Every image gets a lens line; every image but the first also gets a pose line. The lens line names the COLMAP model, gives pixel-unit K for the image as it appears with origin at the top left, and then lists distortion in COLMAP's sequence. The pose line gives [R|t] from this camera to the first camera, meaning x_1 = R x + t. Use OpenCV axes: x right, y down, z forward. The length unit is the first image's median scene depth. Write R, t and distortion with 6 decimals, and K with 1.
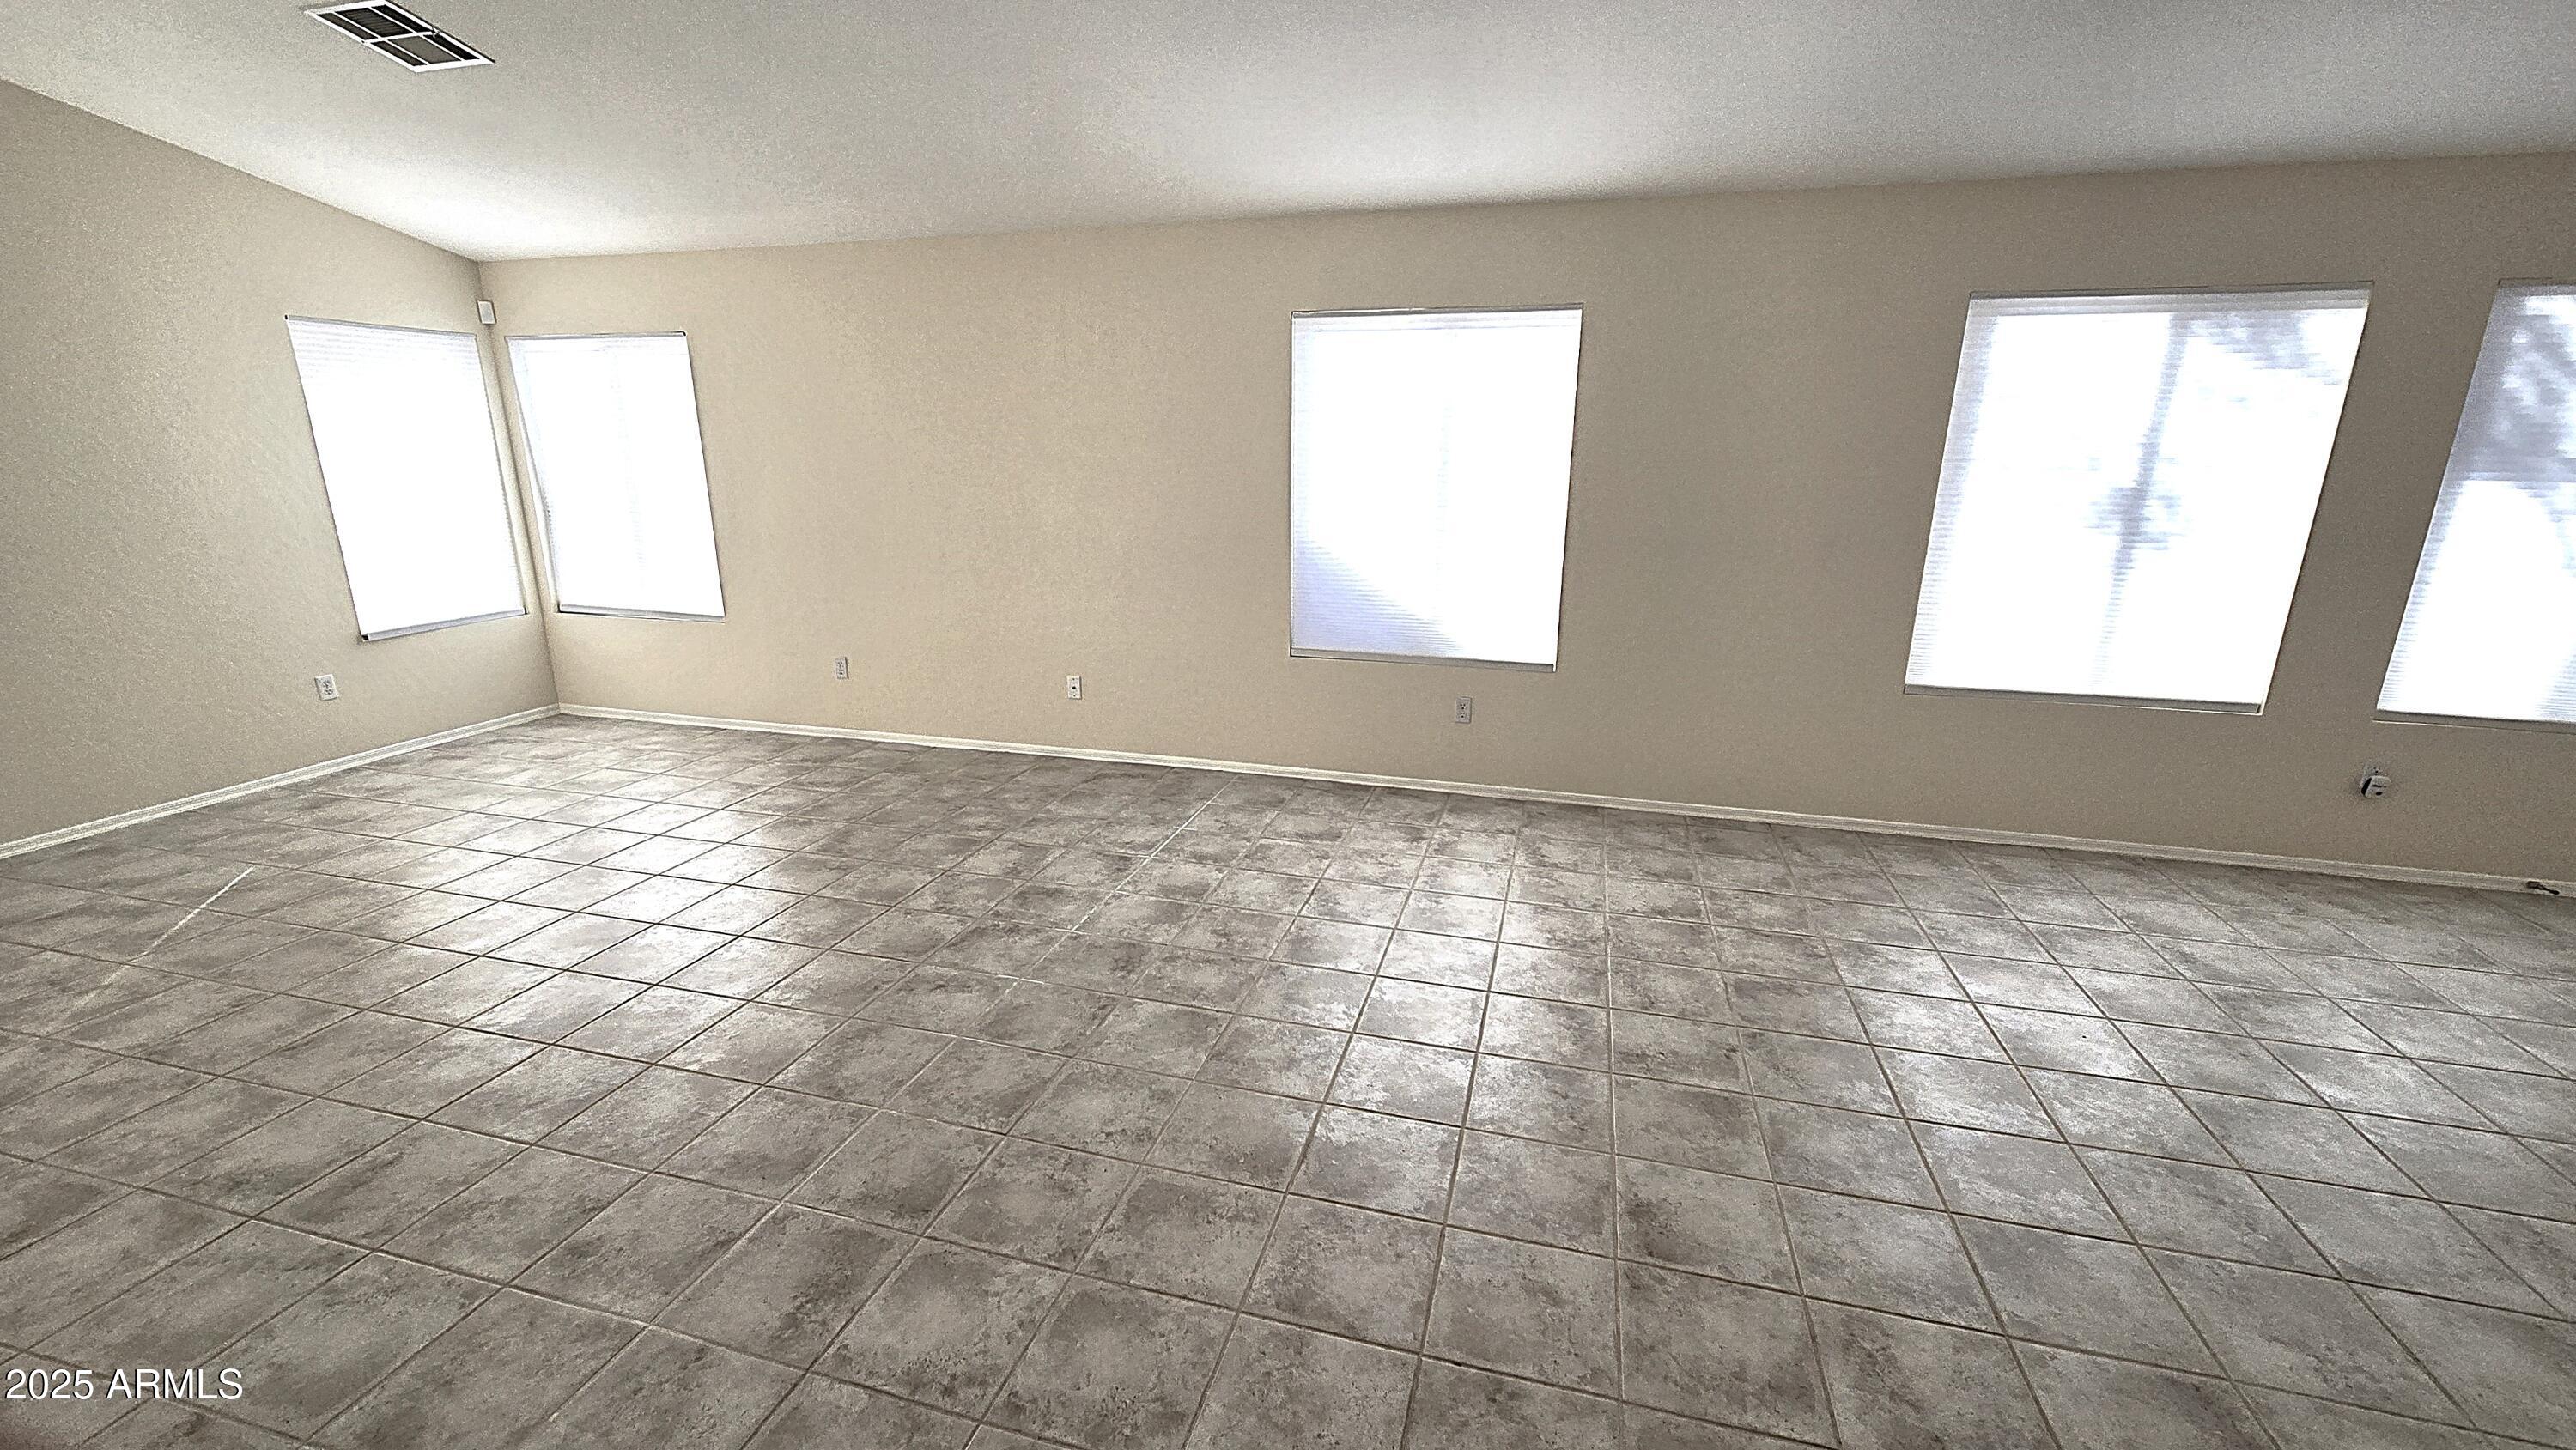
lens RADIAL K [[1065.1, 0, 1268.1], [0, 1065.1, 742.3], [0, 0, 1]] dist [0.002357, -0.000190]
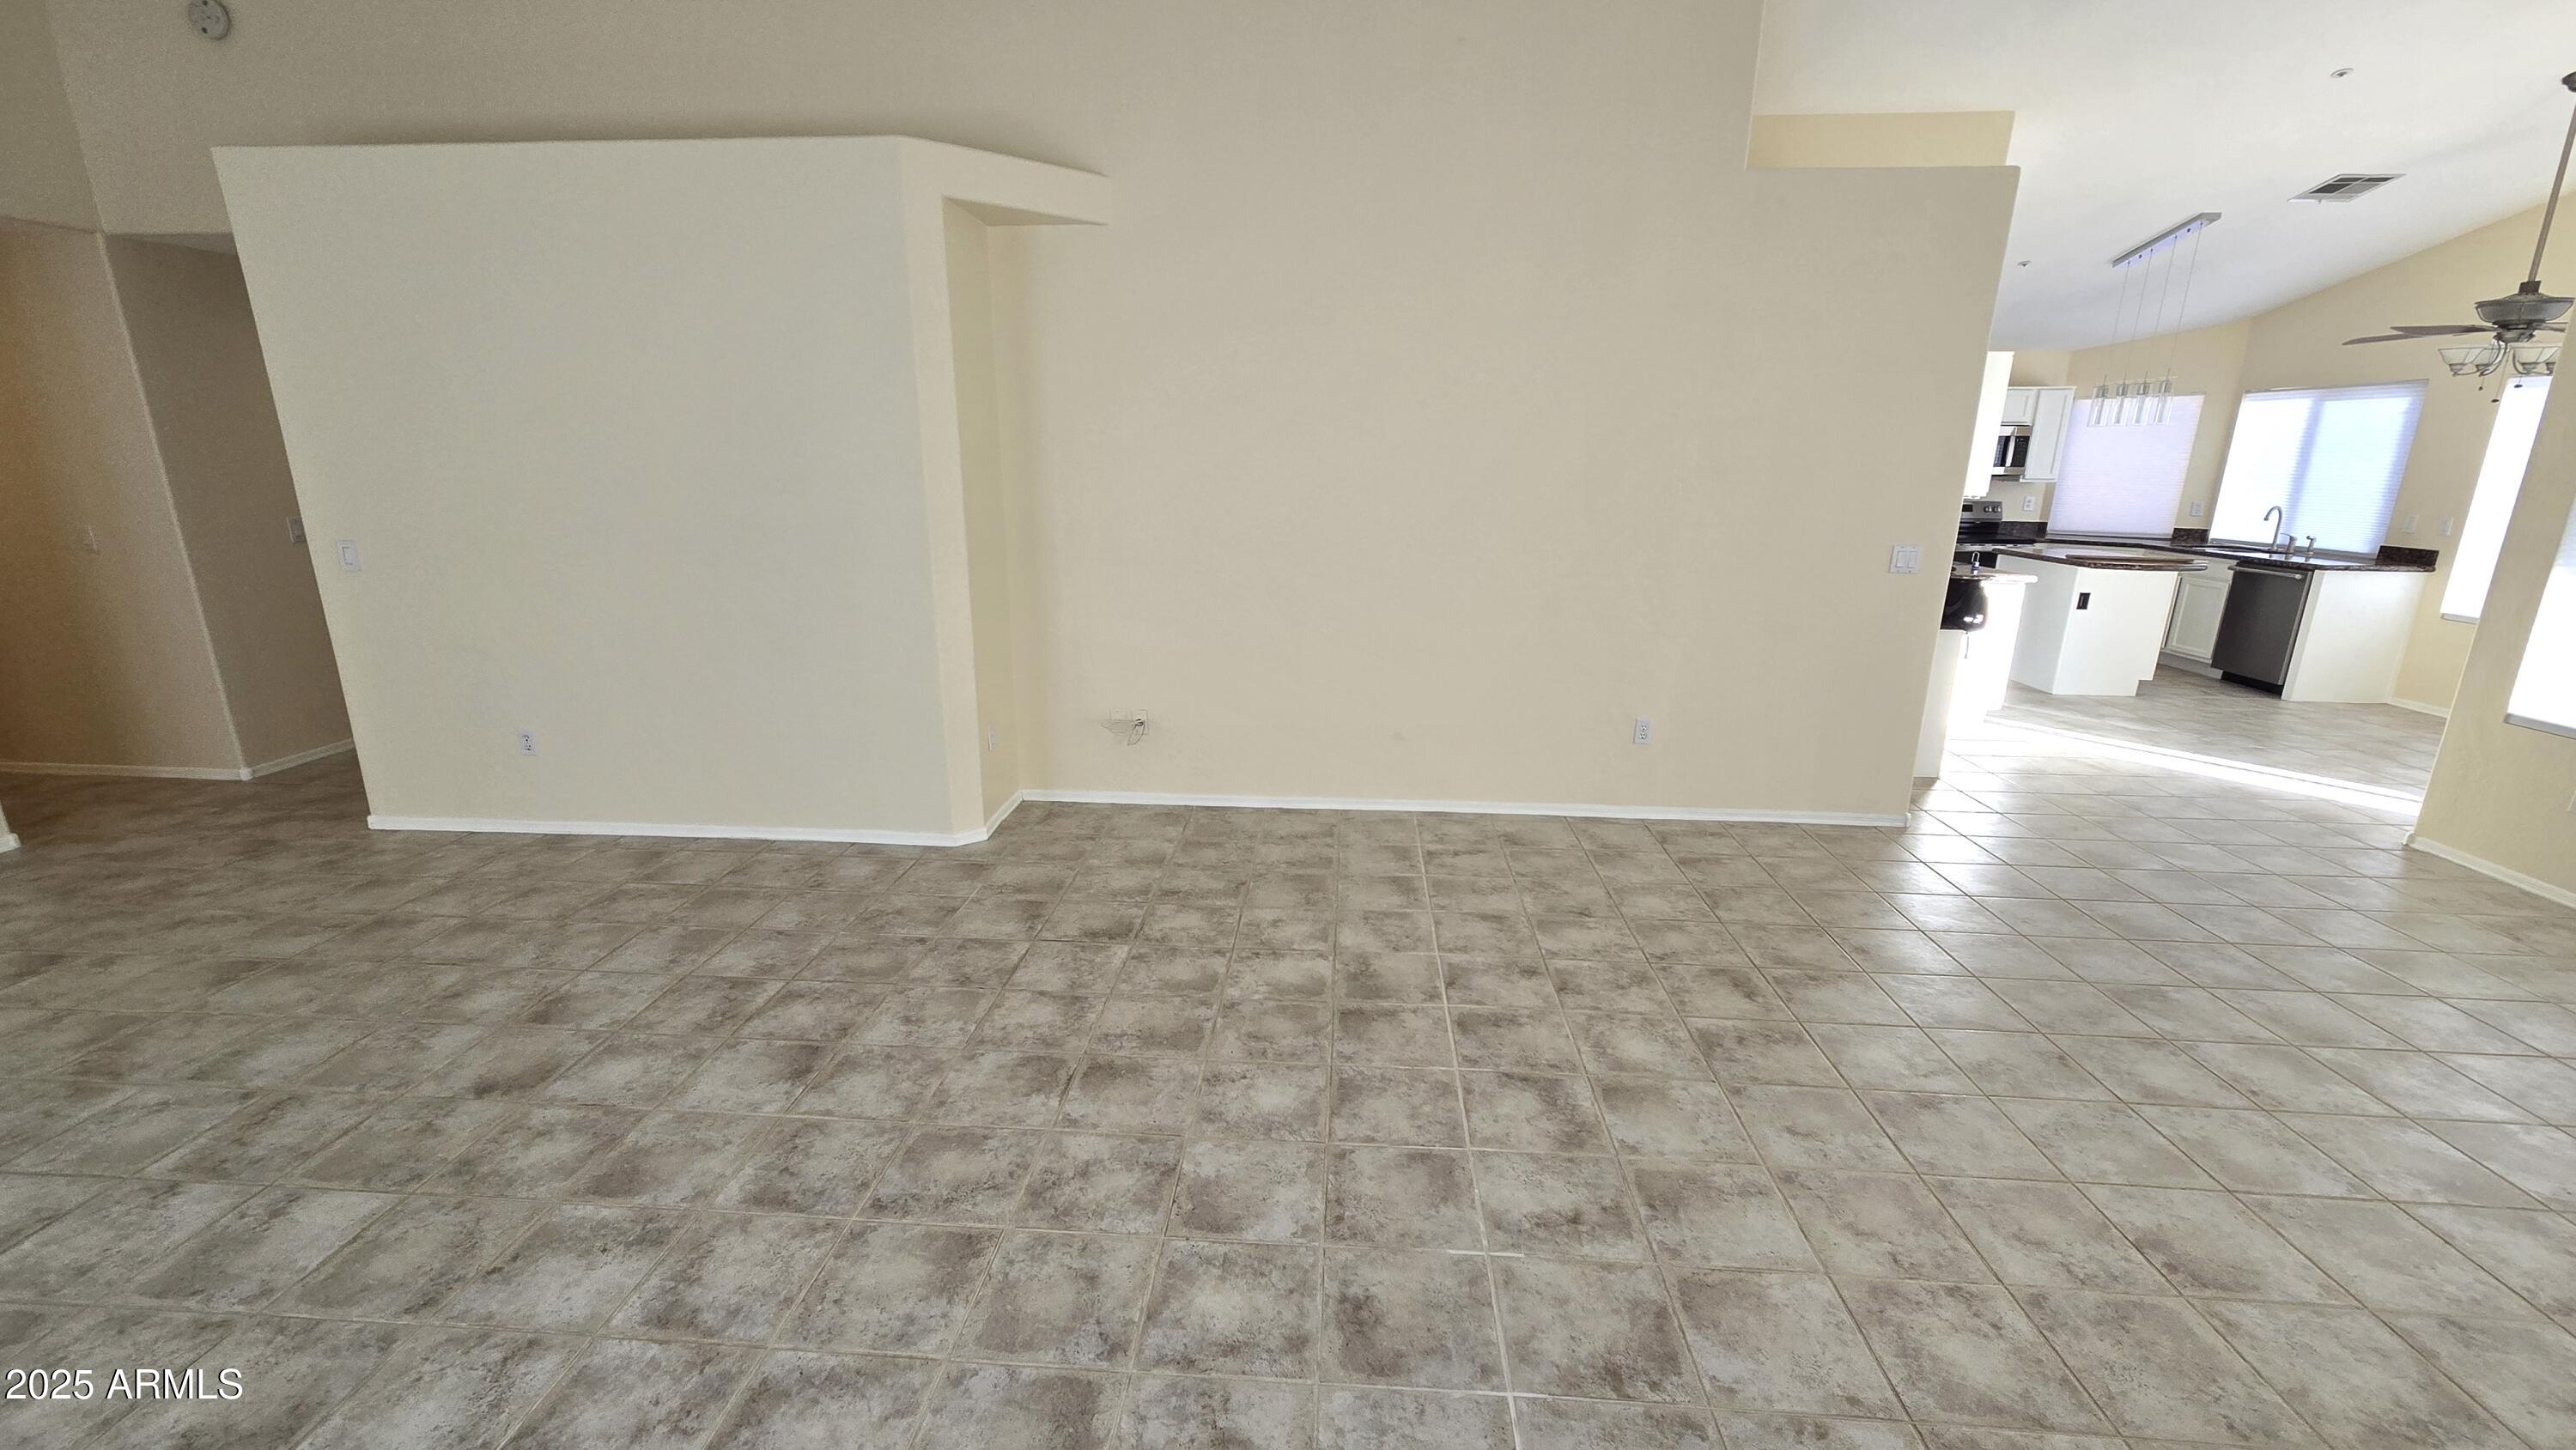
lens RADIAL K [[1065.1, 0, 1268.1], [0, 1065.1, 742.3], [0, 0, 1]] dist [0.002357, -0.000190]
pose [[-0.978687, 0.047522, -0.199781, 0.038287], [-0.062349, 0.858171, 0.509564, -0.556349], [0.195662, 0.511160, -0.836918, 1.900333]]
